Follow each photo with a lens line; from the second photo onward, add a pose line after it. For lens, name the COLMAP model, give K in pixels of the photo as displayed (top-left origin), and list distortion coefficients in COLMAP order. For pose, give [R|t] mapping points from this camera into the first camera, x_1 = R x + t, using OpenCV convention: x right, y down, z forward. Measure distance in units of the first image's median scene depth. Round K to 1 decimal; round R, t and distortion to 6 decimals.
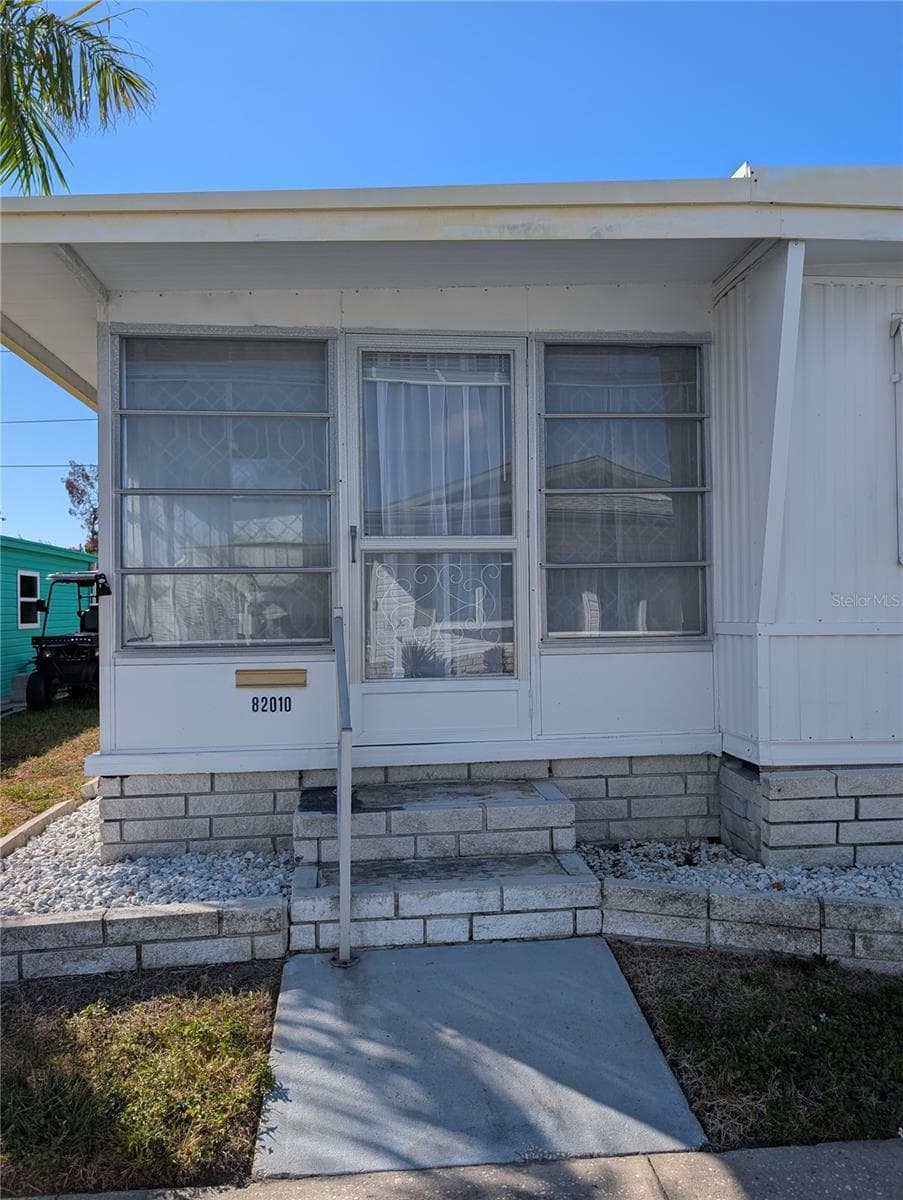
lens RADIAL K [[912.7, 0, 454.7], [0, 912.7, 591.7], [0, 0, 1]] dist [0.010753, 0.004131]
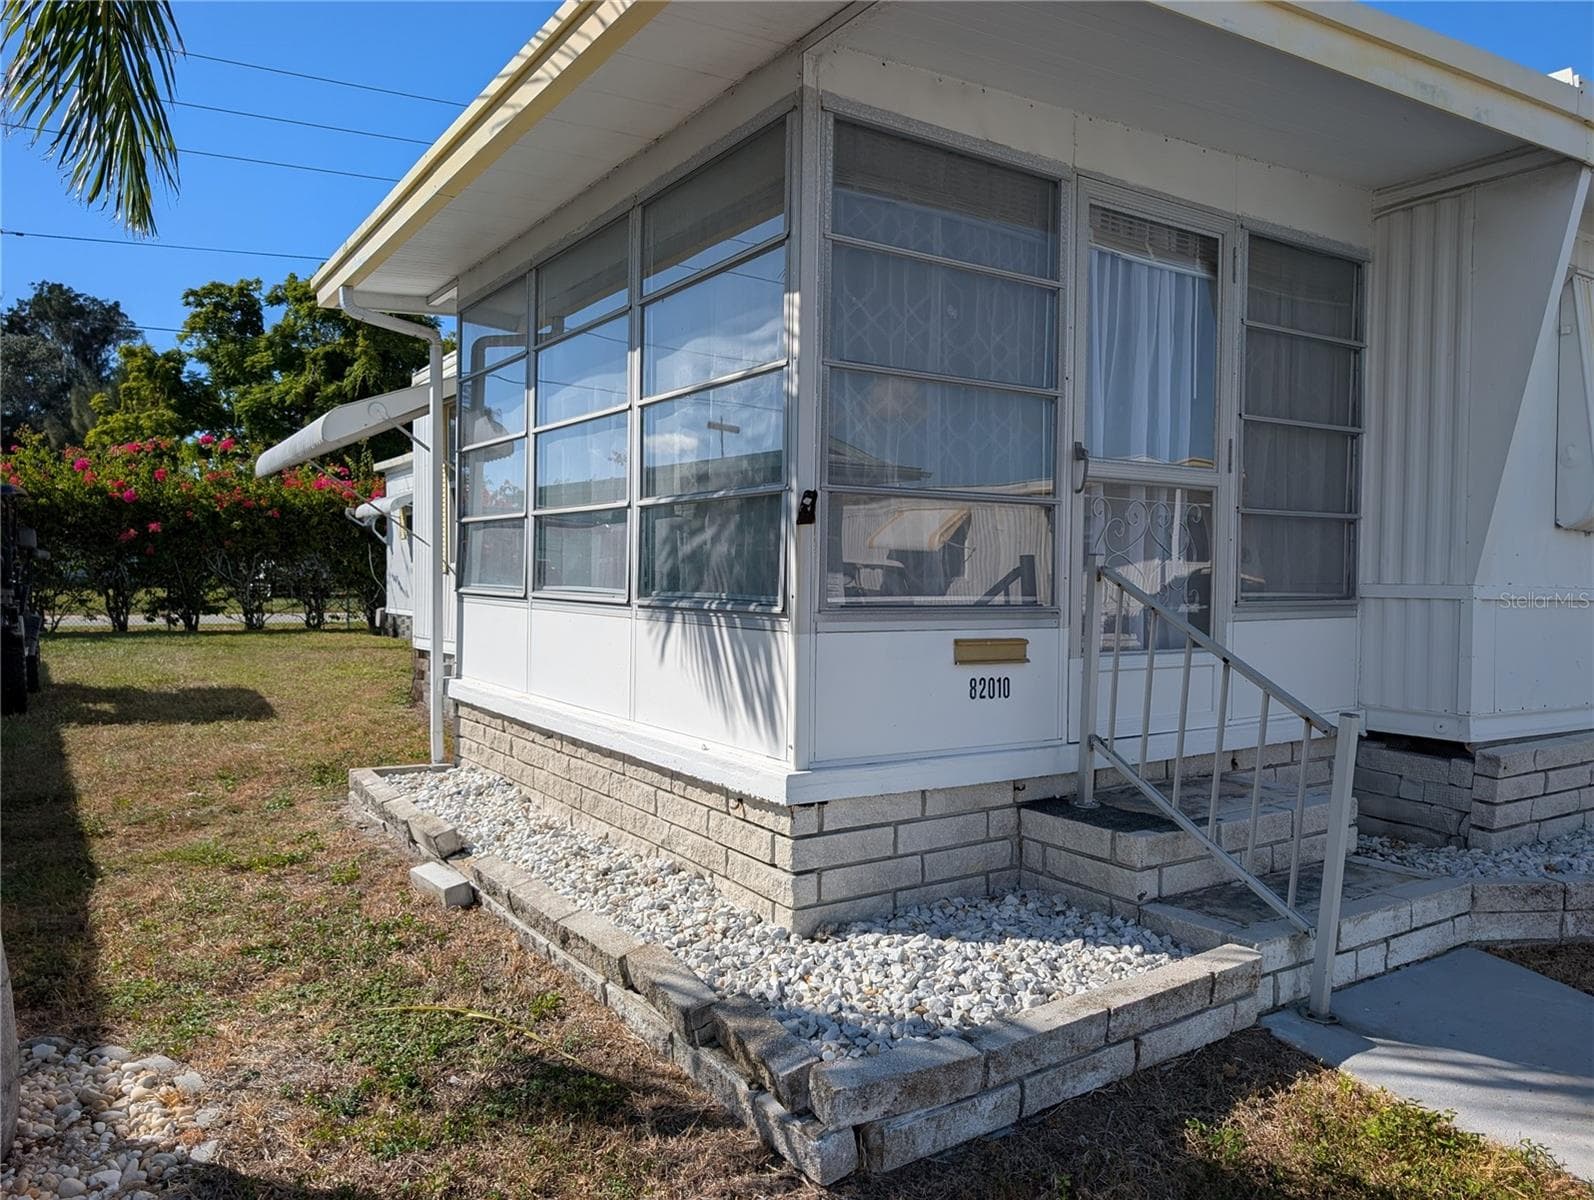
lens RADIAL K [[1148.8, 0, 798.2], [0, 1148.8, 597.2], [0, 0, 1]] dist [0.020330, -0.008238]
pose [[0.885056, 0.012982, 0.465304, -0.750883], [-0.031458, 0.998994, 0.031964, 0.029414], [-0.464421, -0.042927, 0.884574, 0.286362]]
